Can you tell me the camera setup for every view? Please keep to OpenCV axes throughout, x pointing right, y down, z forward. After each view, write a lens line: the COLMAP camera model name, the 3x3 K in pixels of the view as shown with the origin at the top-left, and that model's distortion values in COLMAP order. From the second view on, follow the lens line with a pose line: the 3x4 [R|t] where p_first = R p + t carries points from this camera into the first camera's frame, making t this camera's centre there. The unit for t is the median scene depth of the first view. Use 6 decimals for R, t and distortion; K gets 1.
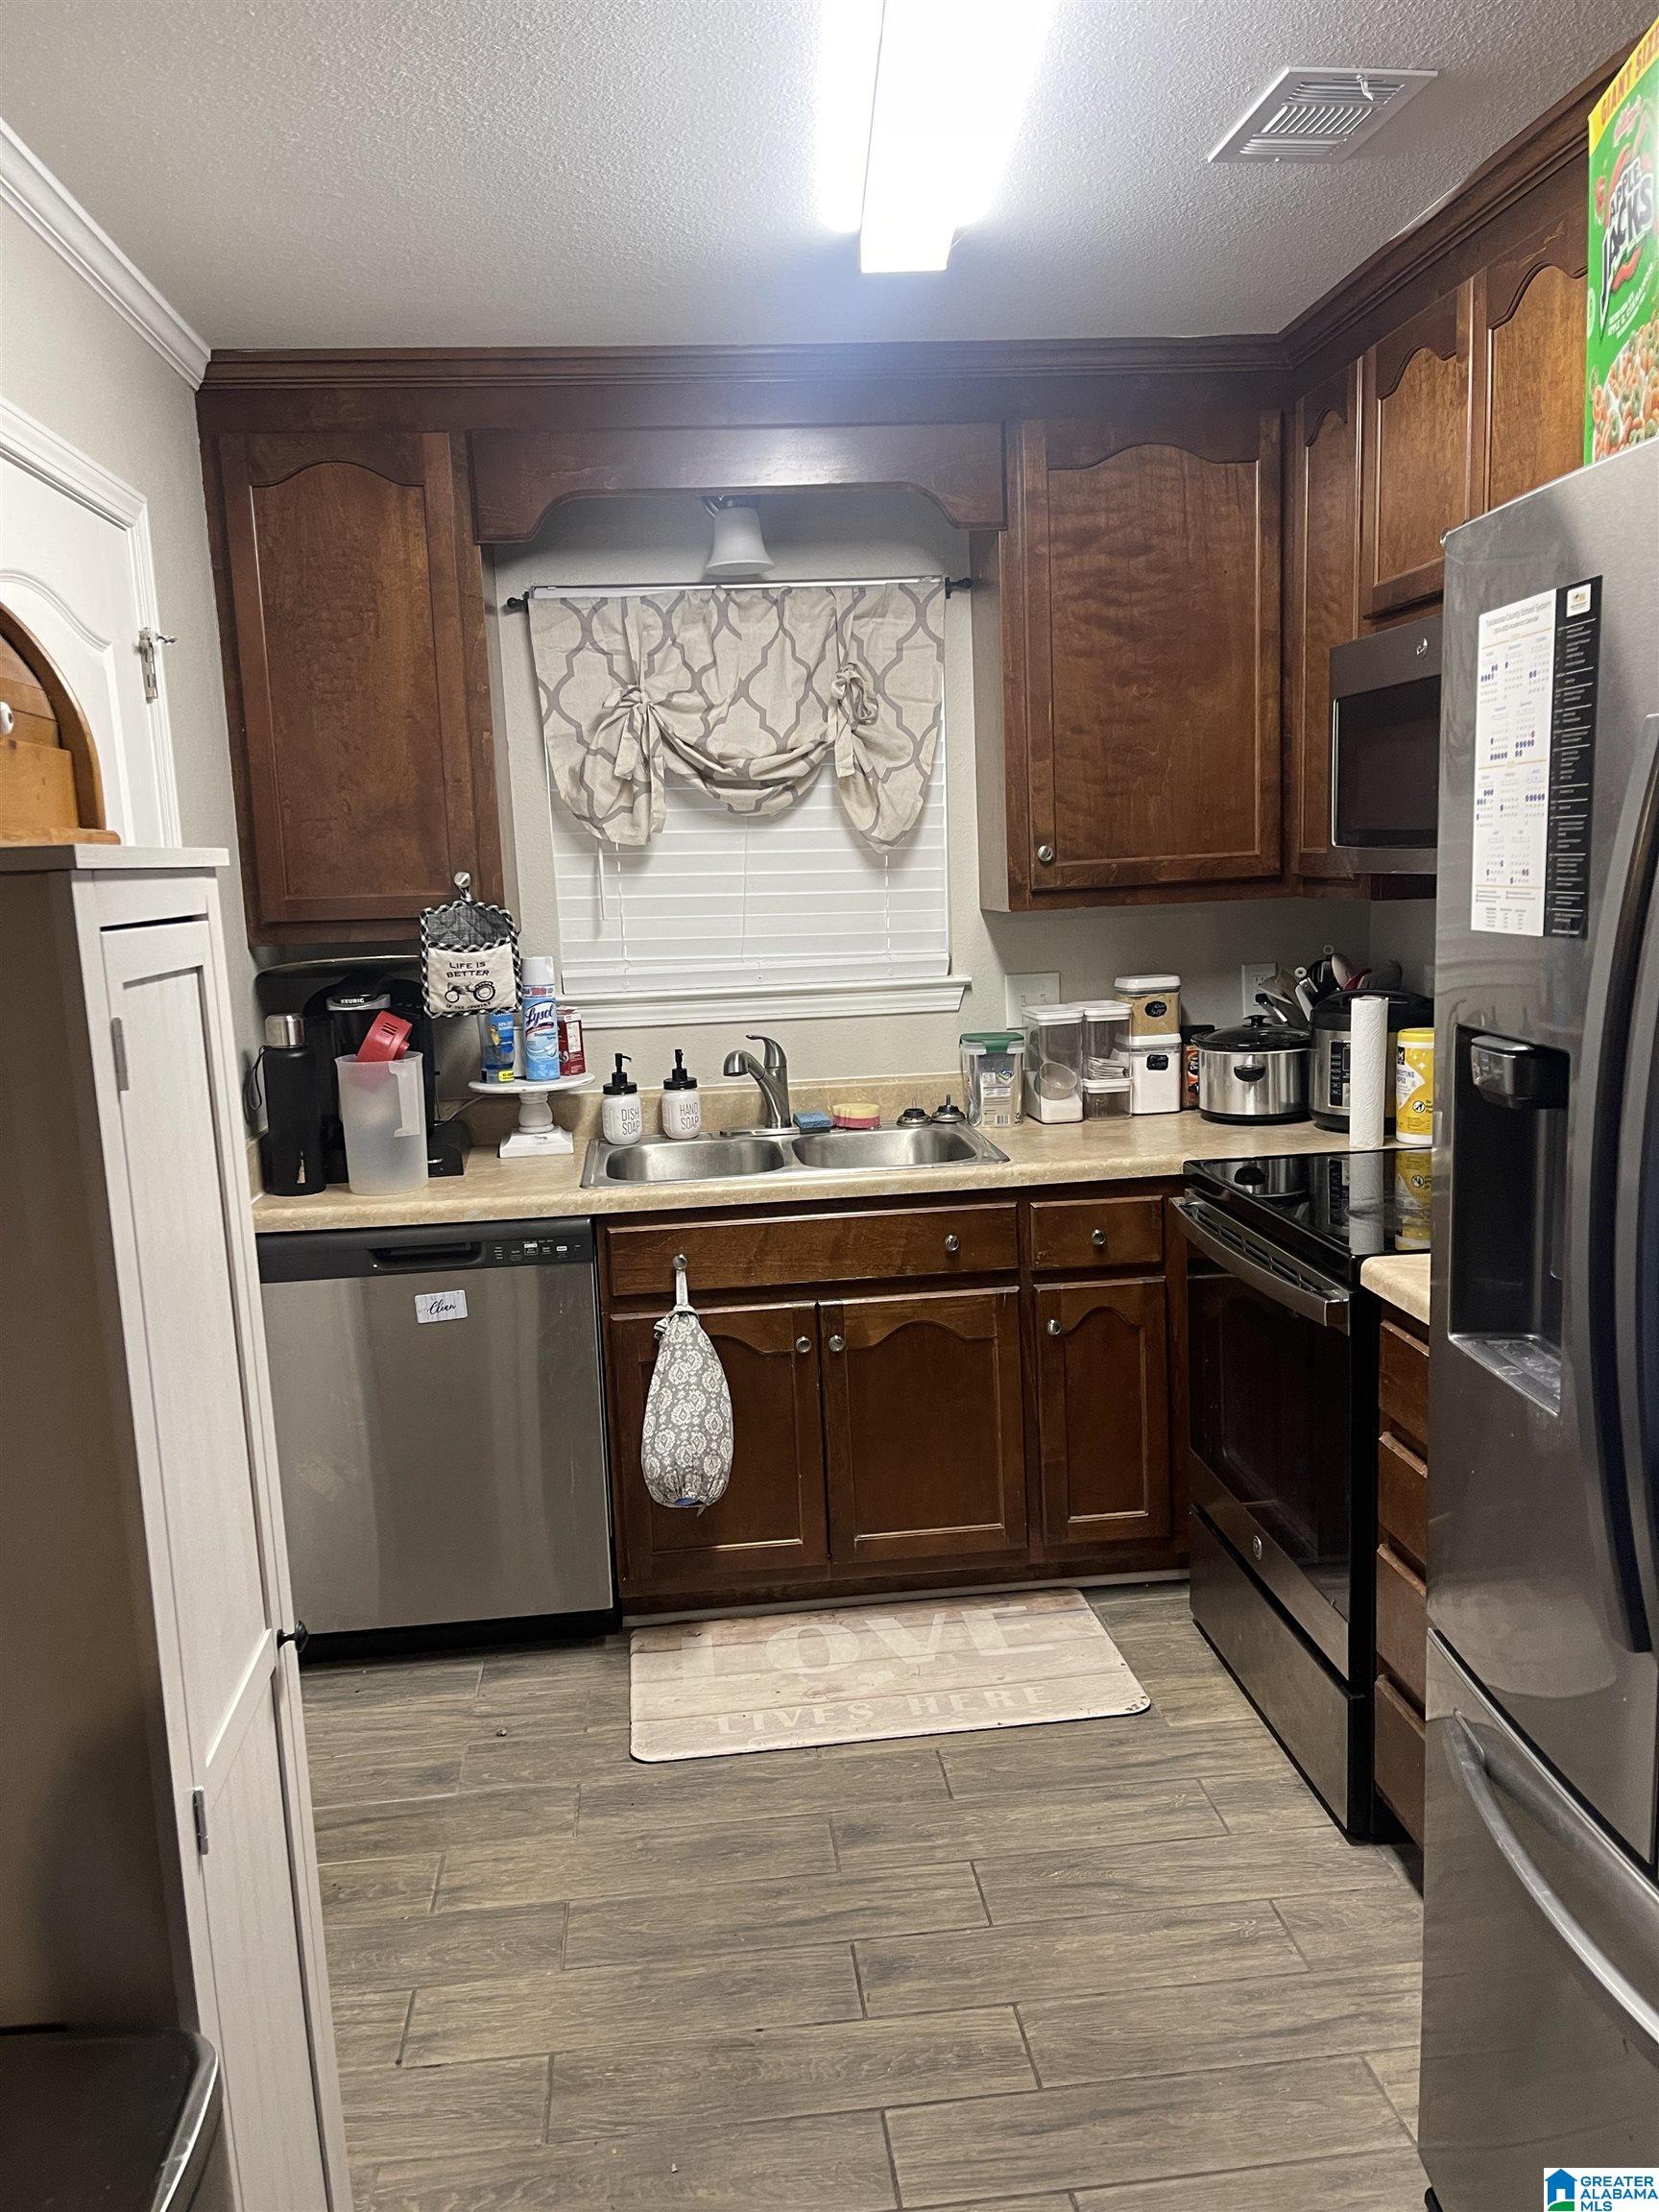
lens RADIAL K [[1681.5, 0, 830.8], [0, 1681.5, 1134.1], [0, 0, 1]] dist [0.029675, -0.026541]
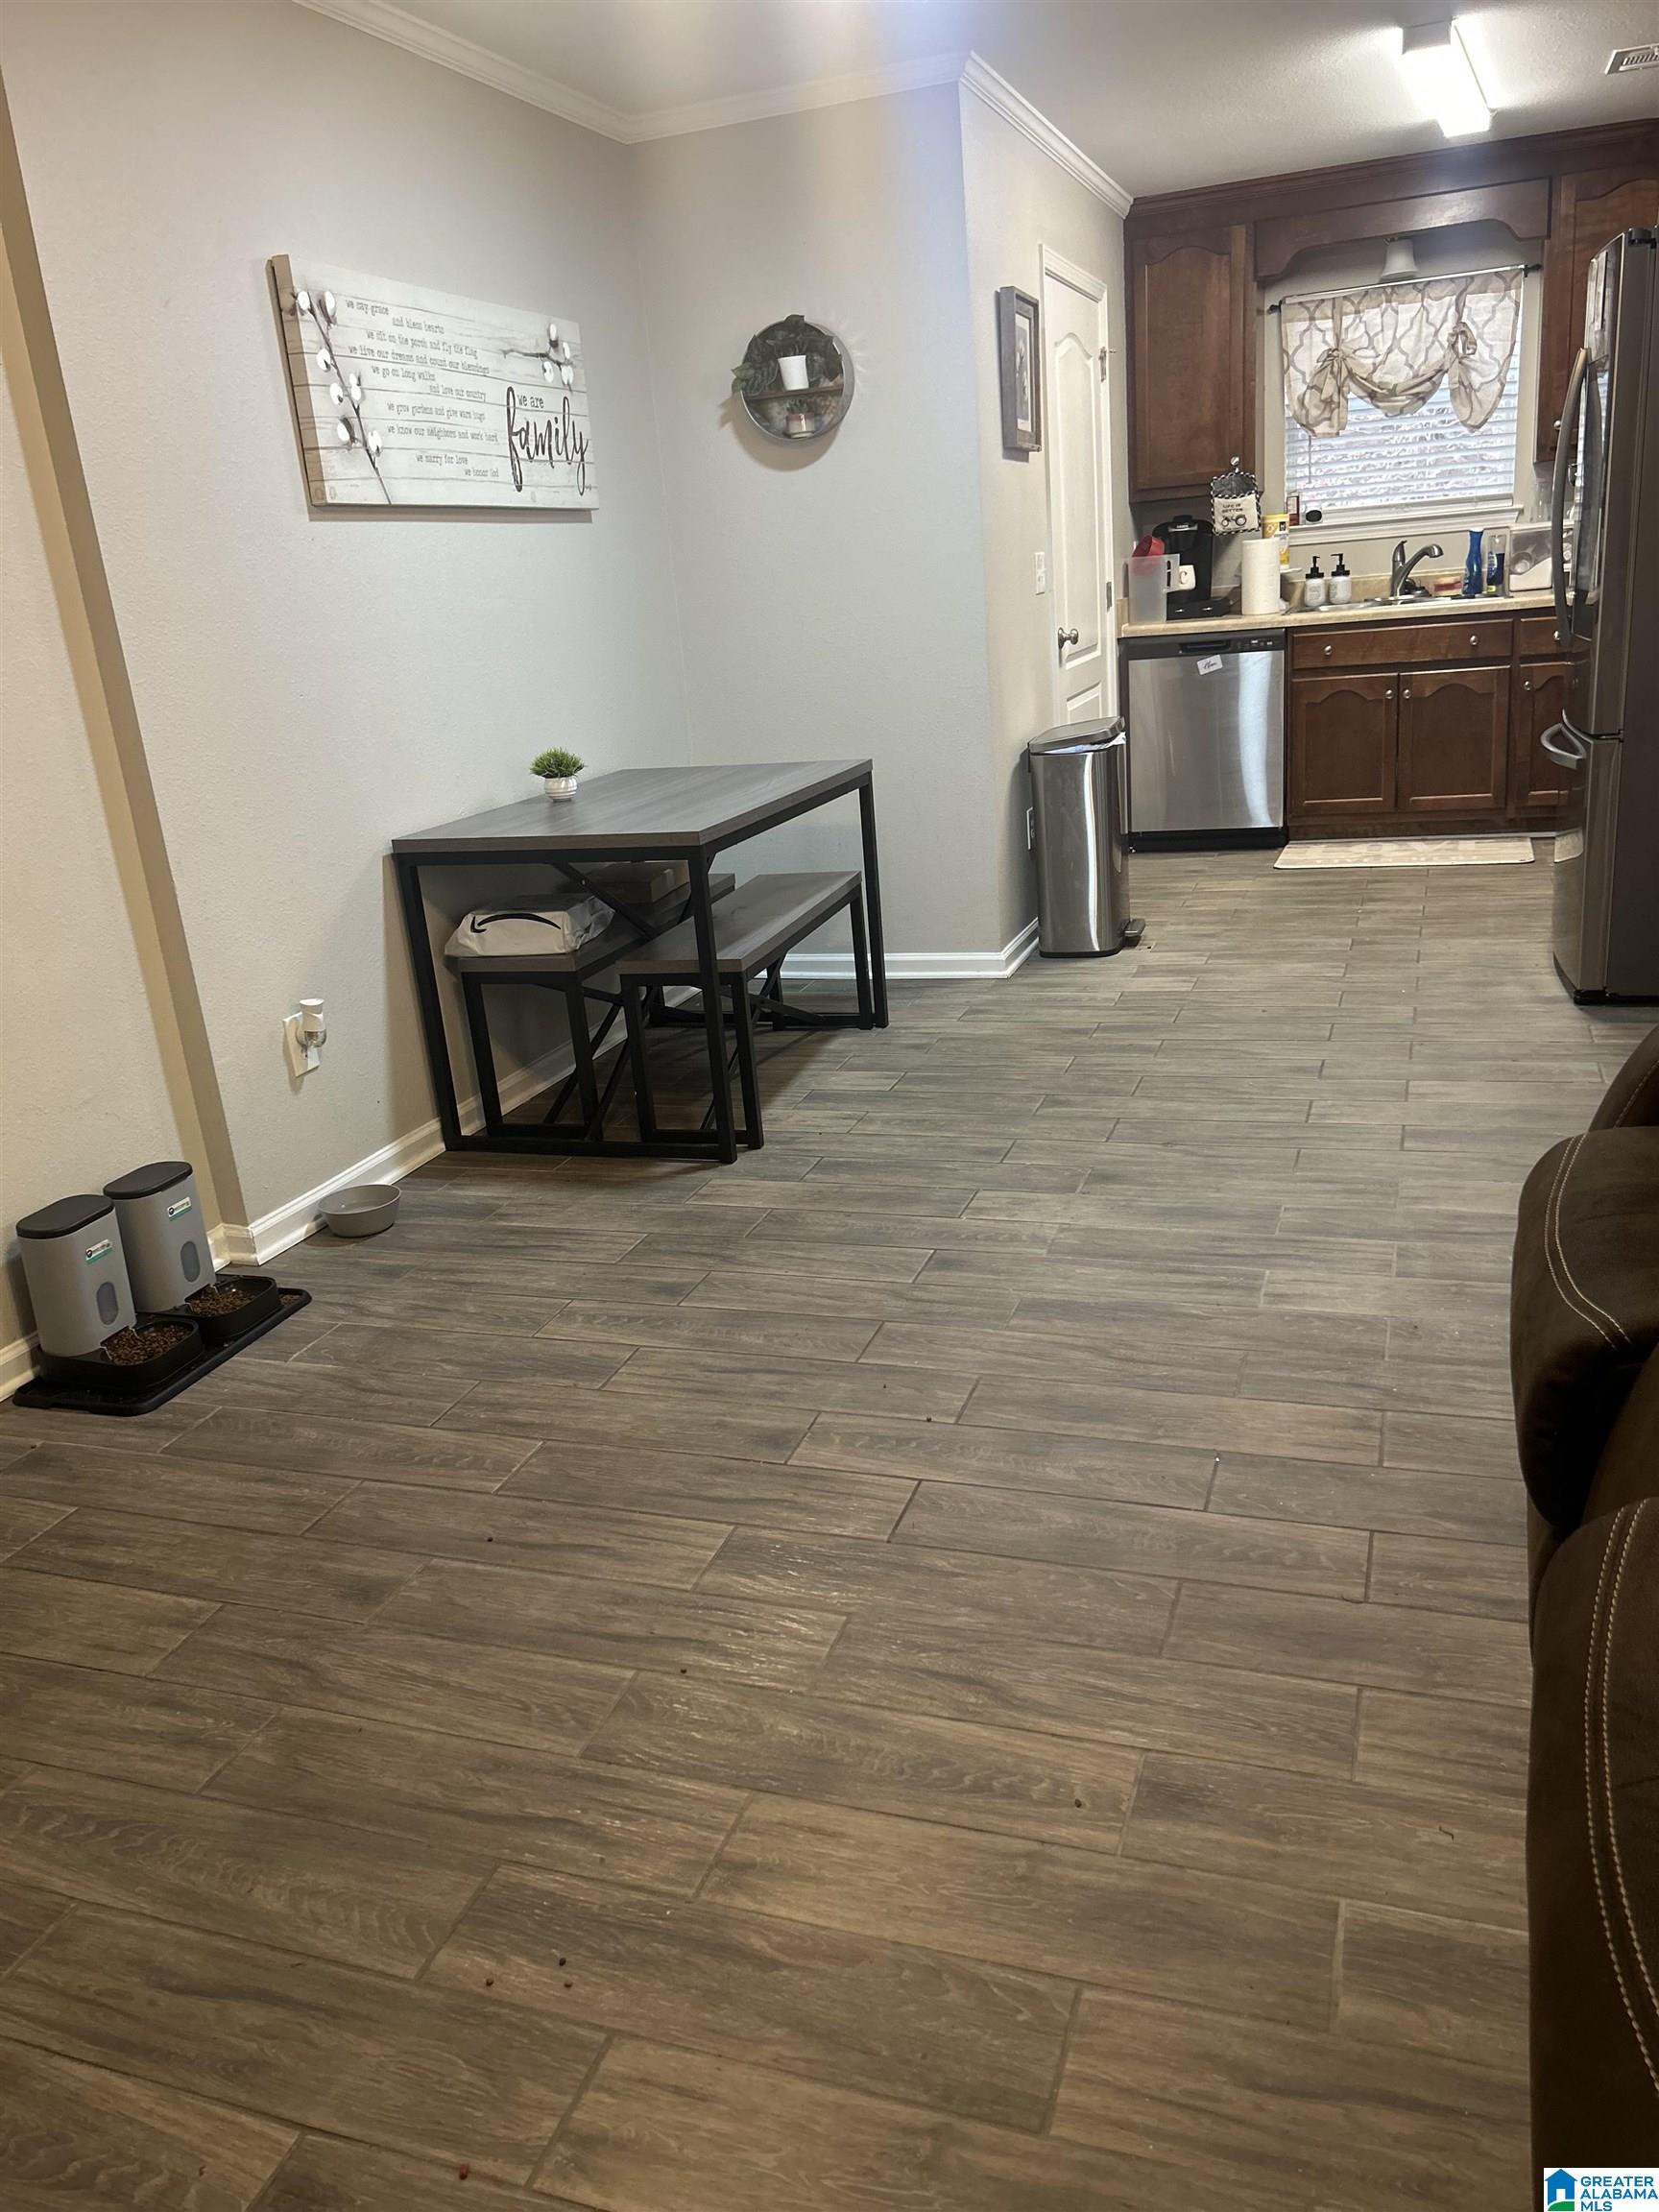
lens RADIAL K [[1652.6, 0, 823.6], [0, 1652.6, 1107.6], [0, 0, 1]] dist [0.047566, -0.060349]
pose [[0.900369, 0.101523, -0.423119, 0.253908], [-0.024598, 0.982721, 0.183450, 0.250768], [0.434432, -0.154765, 0.887309, -1.076087]]
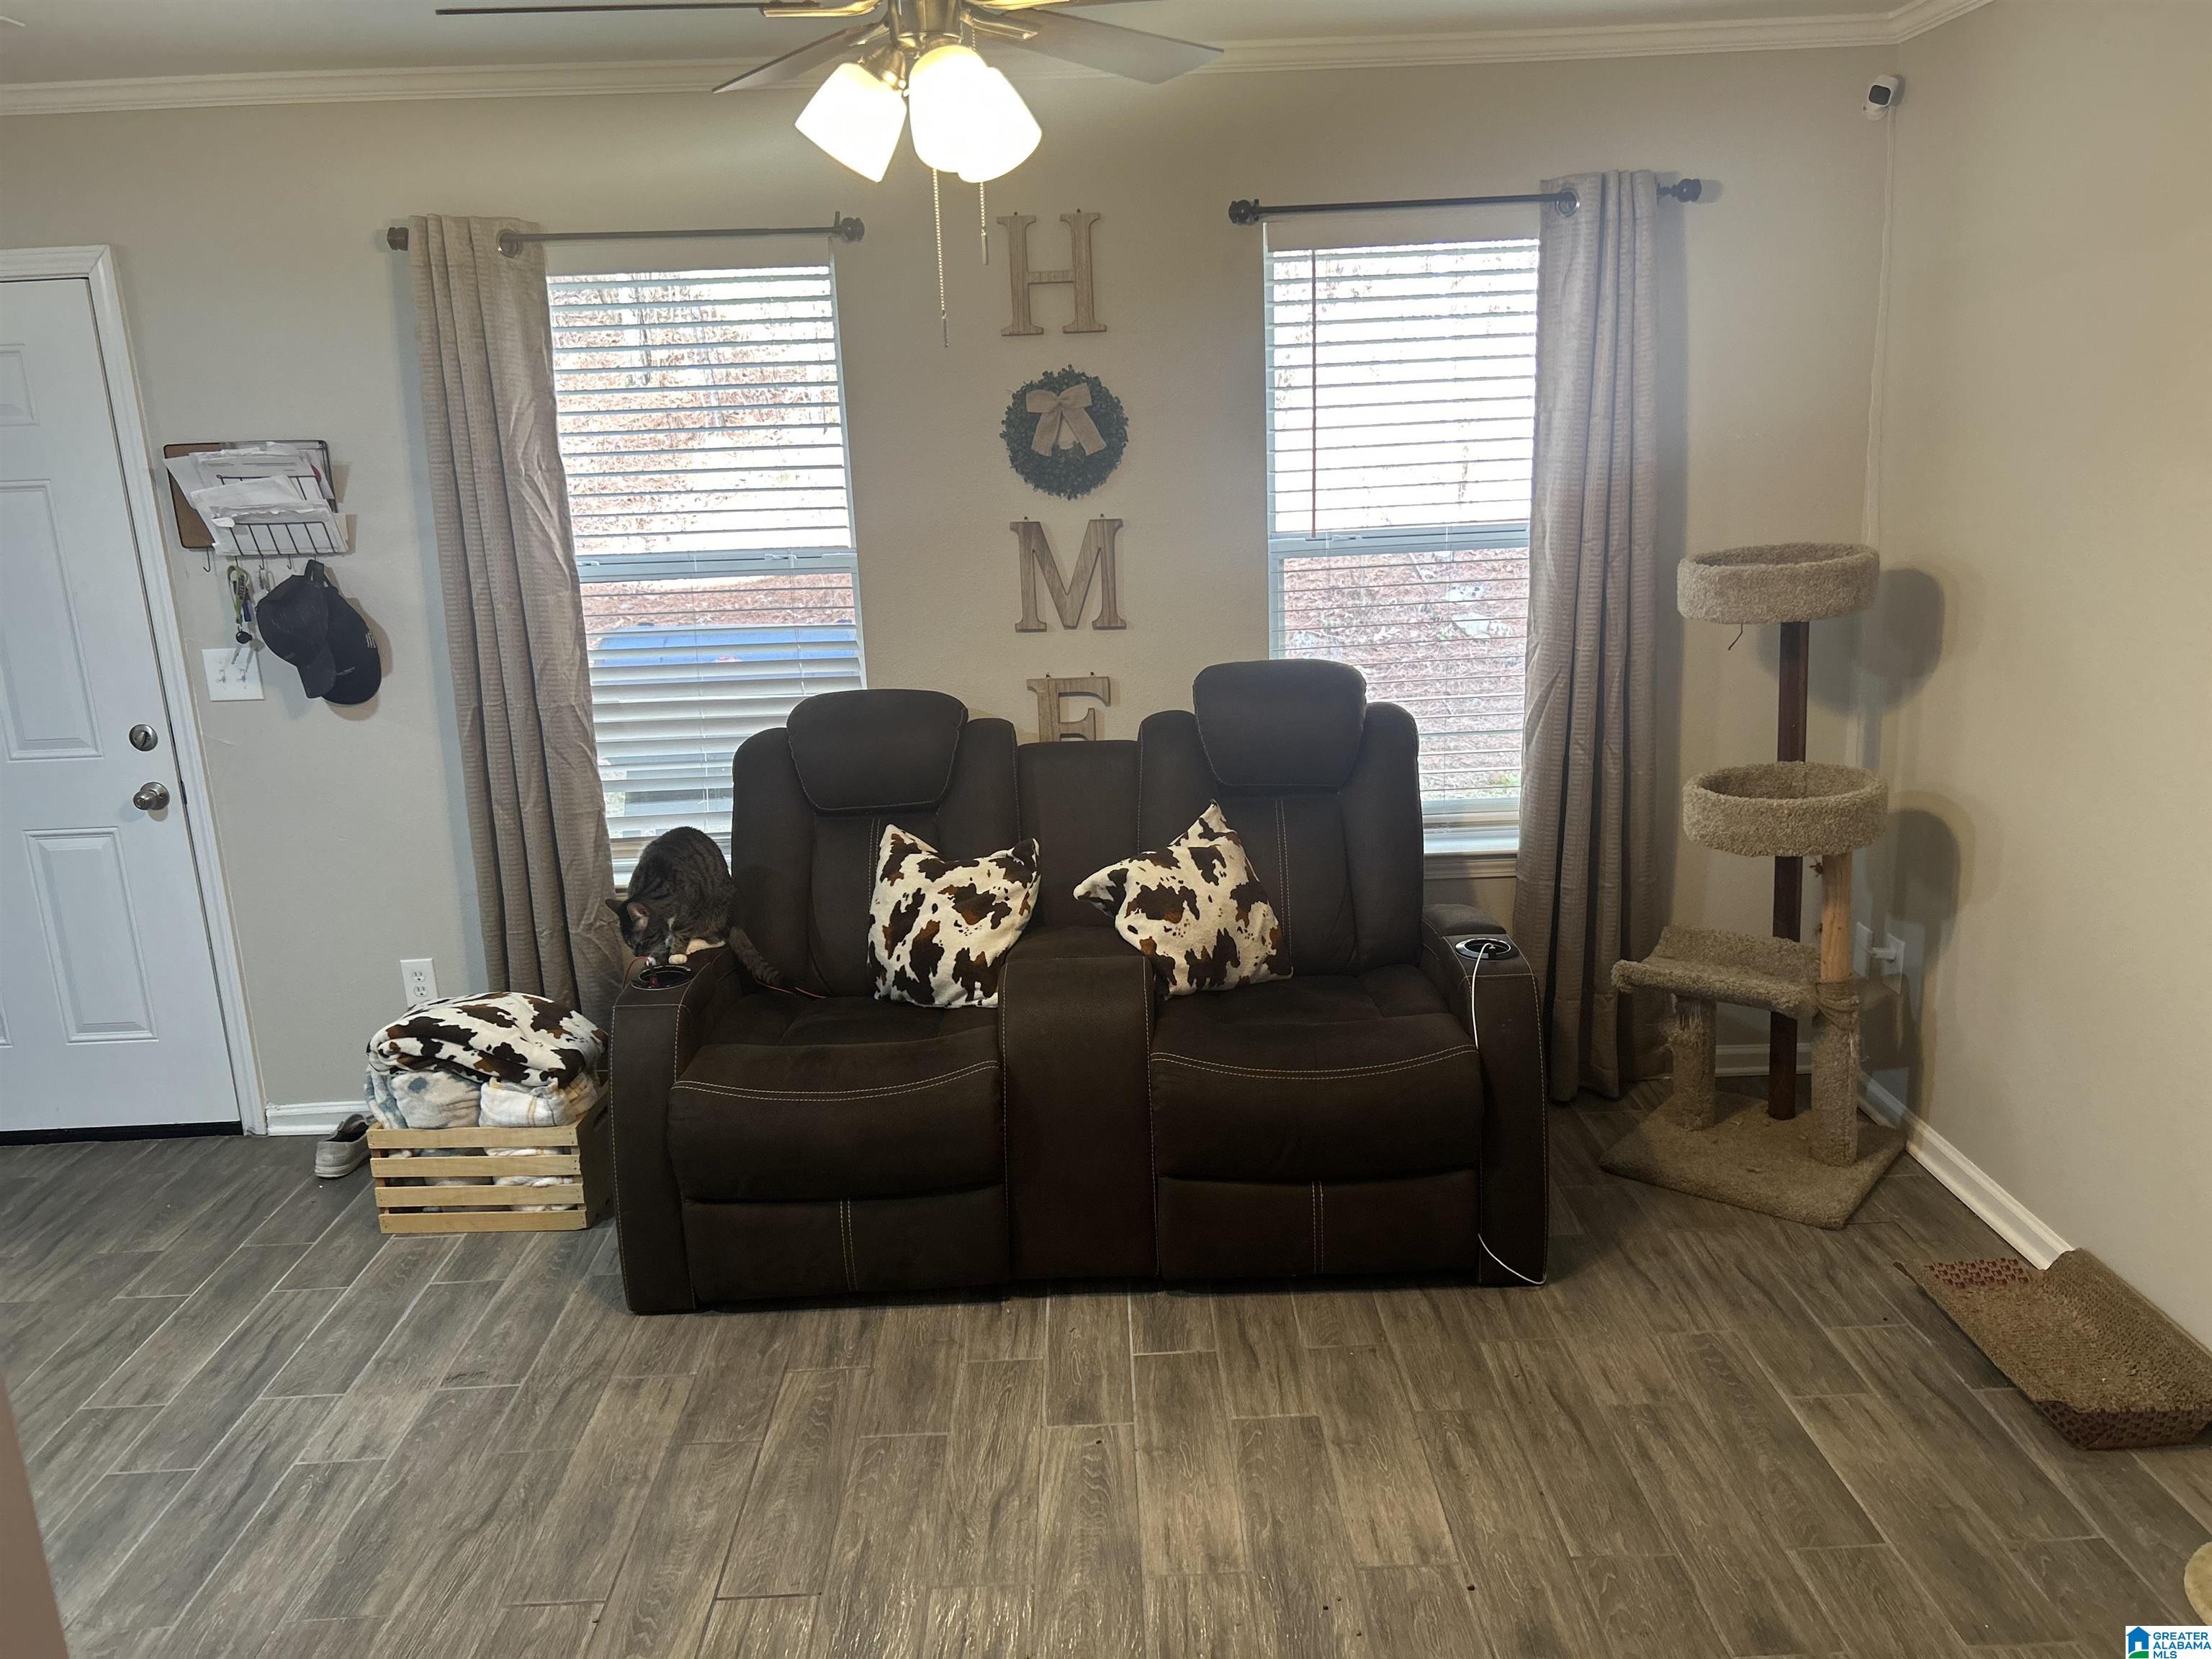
lens RADIAL K [[1652.6, 0, 1127.1], [0, 1652.6, 832.7], [0, 0, 1]] dist [0.047566, -0.060349]
pose [[0.081641, -0.200452, 0.976296, -0.617324], [0.194032, 0.964020, 0.181706, 0.107482], [-0.977592, 0.174598, 0.117598, -0.791238]]
